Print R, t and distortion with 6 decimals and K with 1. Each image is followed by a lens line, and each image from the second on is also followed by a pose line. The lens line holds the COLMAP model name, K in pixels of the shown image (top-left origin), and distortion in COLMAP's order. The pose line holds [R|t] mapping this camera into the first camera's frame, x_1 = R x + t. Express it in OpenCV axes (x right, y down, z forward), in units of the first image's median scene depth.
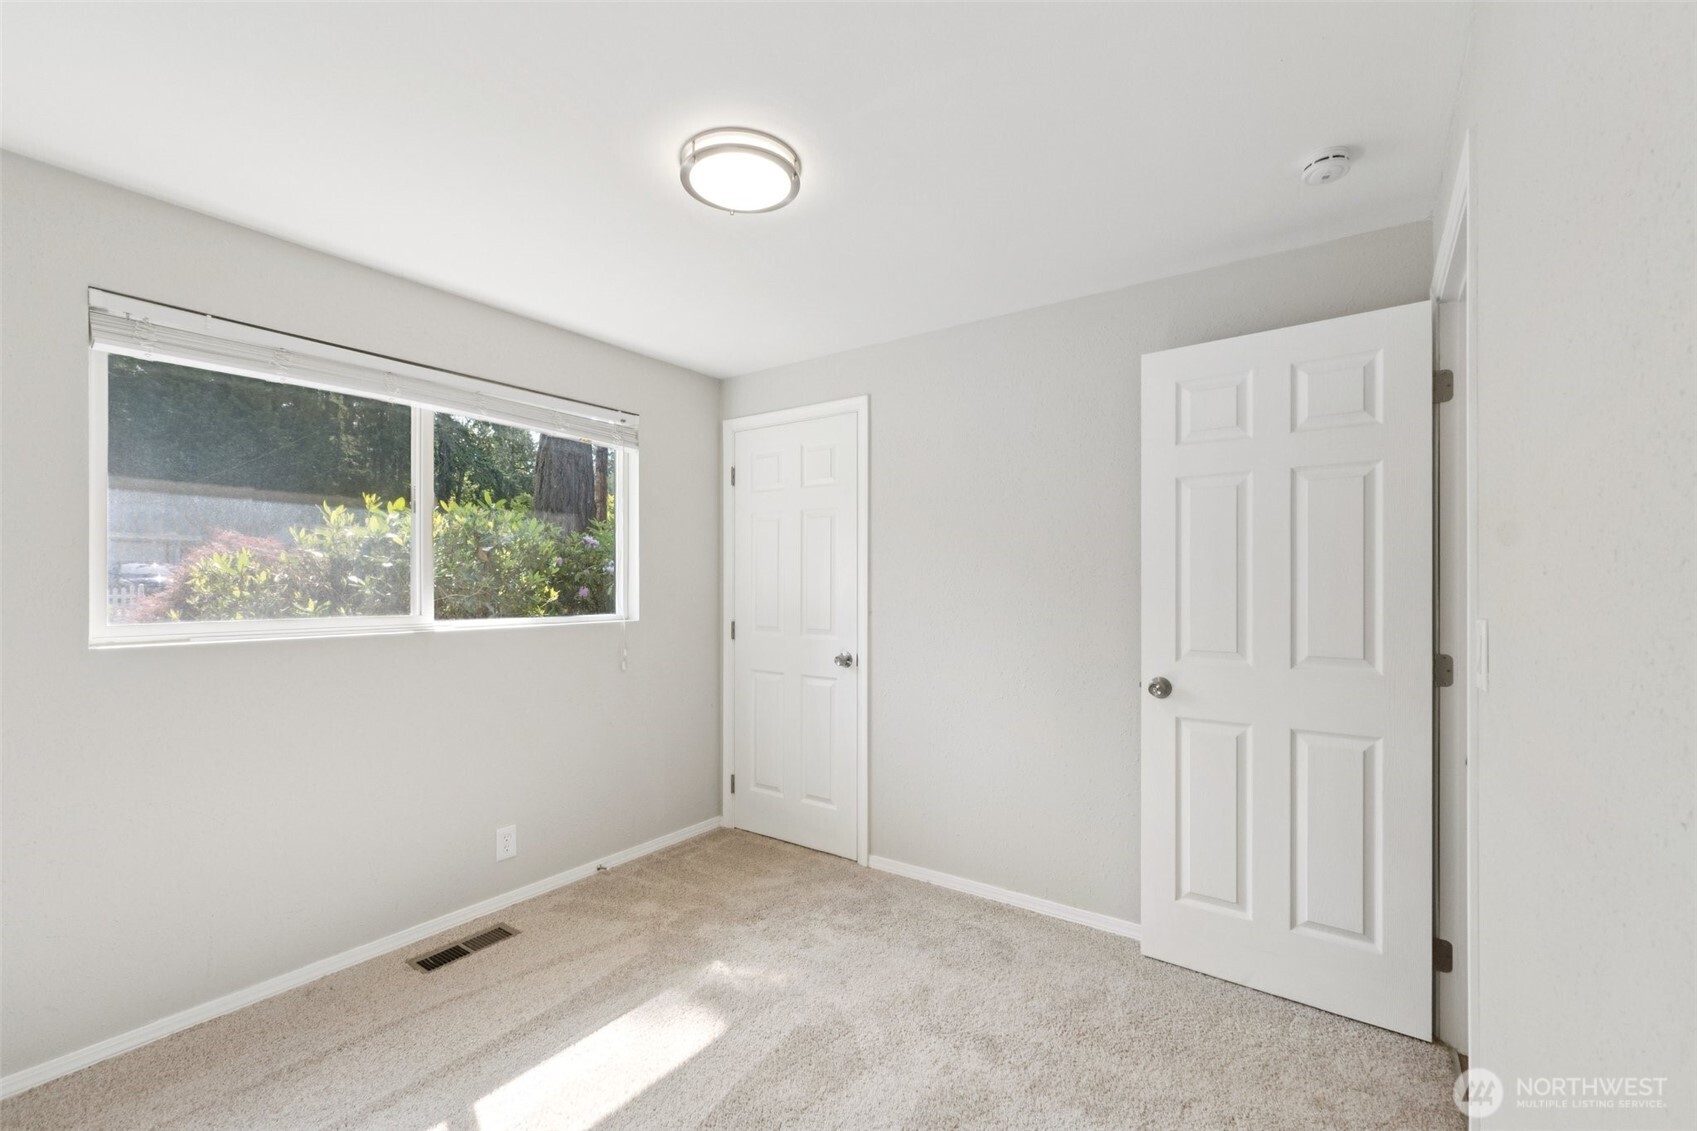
lens RADIAL K [[717.9, 0, 854.8], [0, 717.9, 589.8], [0, 0, 1]] dist [0.004400, -0.000063]
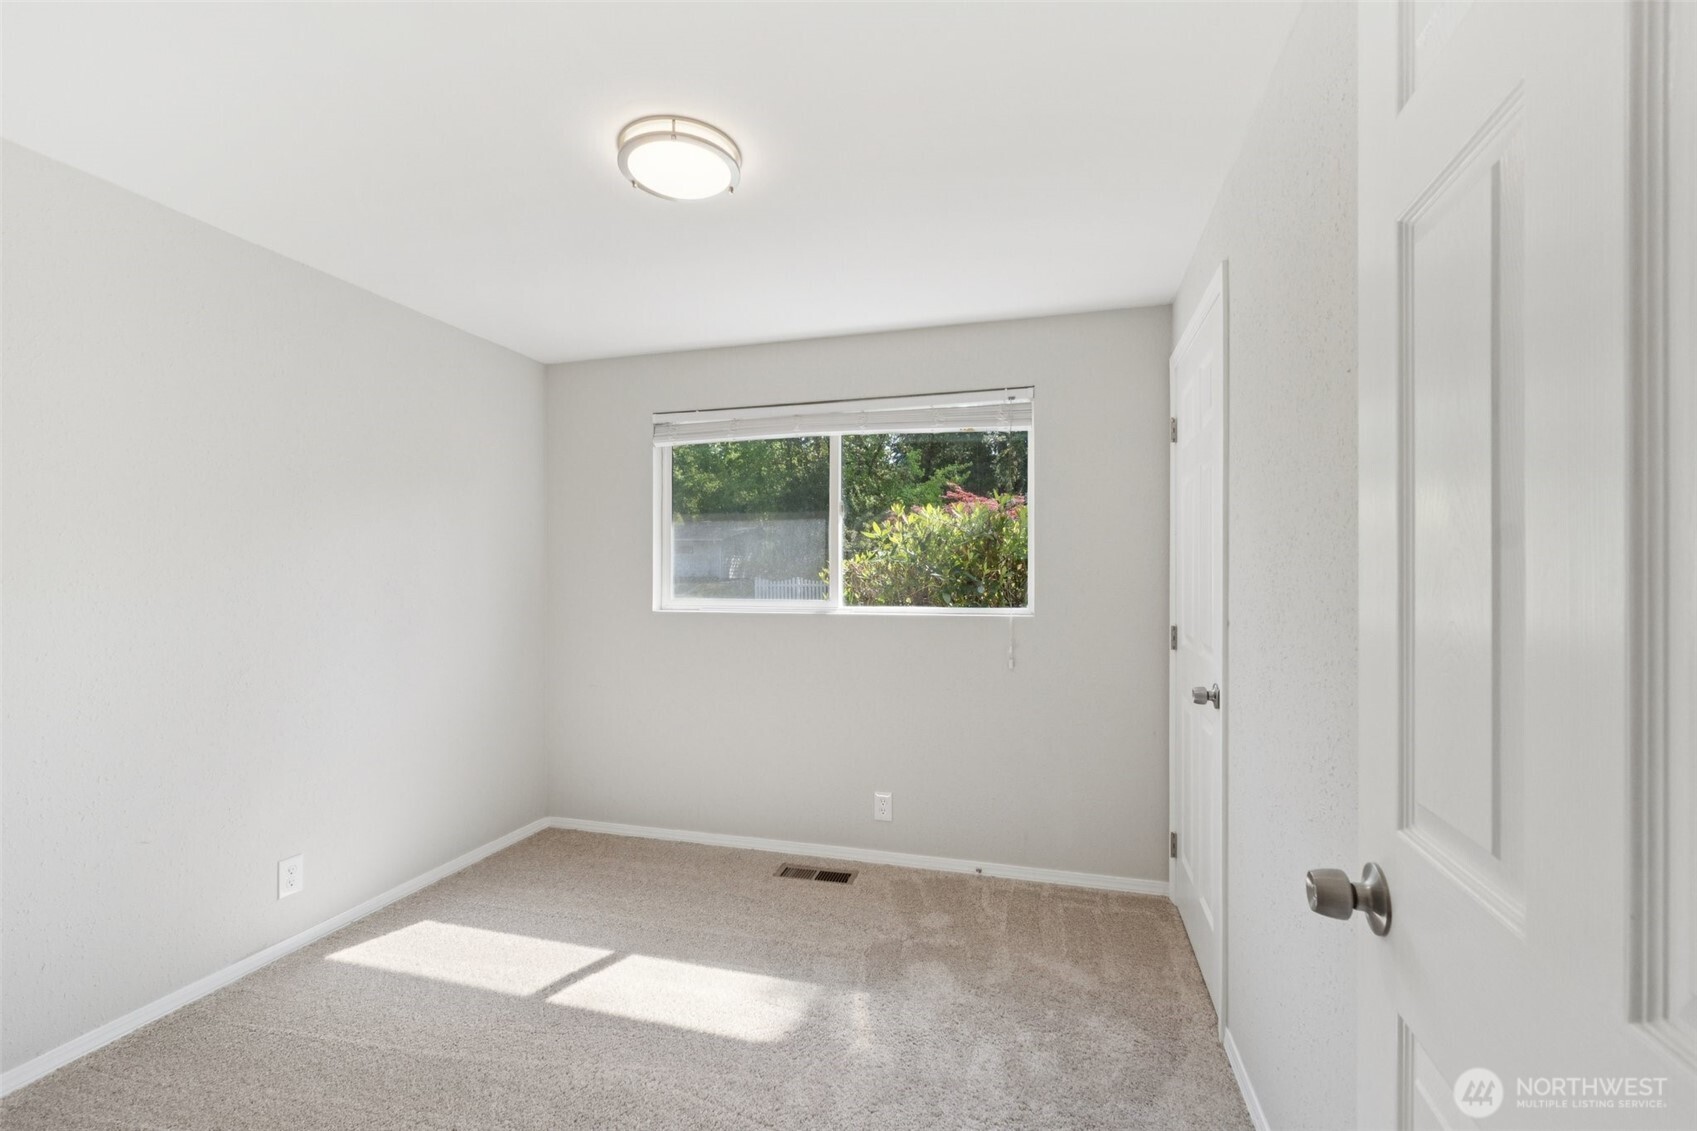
lens RADIAL K [[717.9, 0, 846.0], [0, 717.9, 581.2], [0, 0, 1]] dist [0.004400, -0.000063]
pose [[0.329589, 0.003215, -0.944119, 0.563158], [-0.007216, 0.999974, 0.000886, 0.000463], [0.944097, 0.006520, 0.329604, 0.587221]]
